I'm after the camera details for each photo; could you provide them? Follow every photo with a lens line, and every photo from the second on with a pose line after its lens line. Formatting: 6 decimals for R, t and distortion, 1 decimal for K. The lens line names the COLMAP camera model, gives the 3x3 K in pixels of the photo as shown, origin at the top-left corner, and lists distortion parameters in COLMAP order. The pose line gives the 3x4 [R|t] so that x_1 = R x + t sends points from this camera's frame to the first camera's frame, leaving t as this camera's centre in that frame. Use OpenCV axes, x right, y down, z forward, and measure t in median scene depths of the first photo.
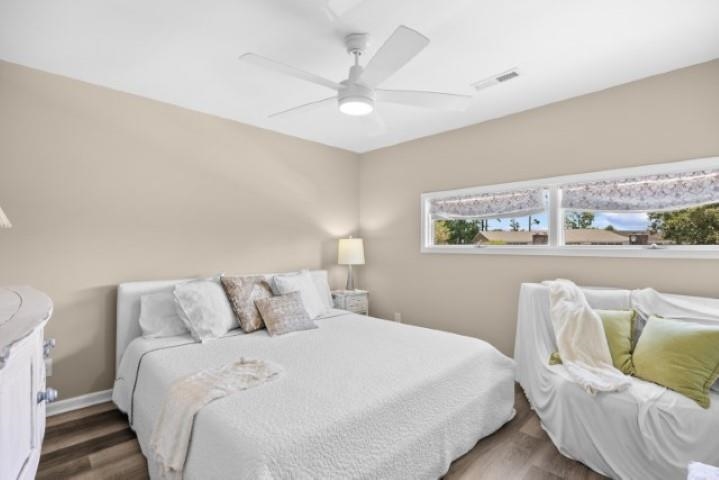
lens RADIAL K [[338.2, 0, 357.5], [0, 338.2, 238.7], [0, 0, 1]] dist [-0.001600, -0.000141]
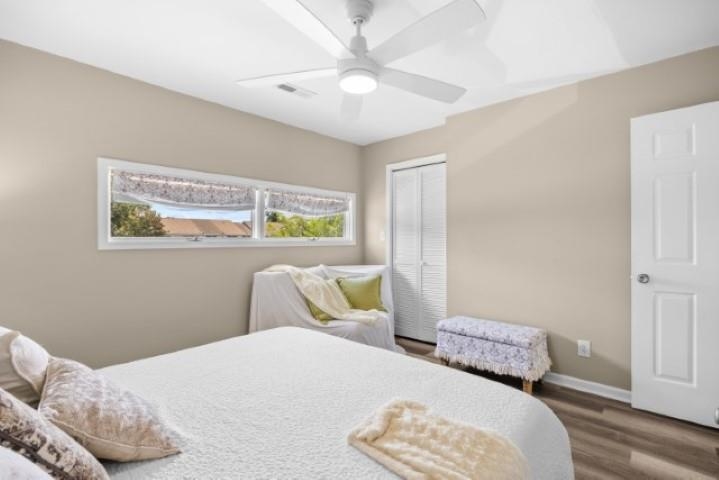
lens RADIAL K [[338.2, 0, 357.5], [0, 338.2, 238.7], [0, 0, 1]] dist [-0.001600, -0.000141]
pose [[-0.045471, -0.013523, 0.998874, -0.563870], [-0.025039, 0.999610, 0.012393, -0.001475], [-0.998652, -0.024447, -0.045791, 0.658269]]
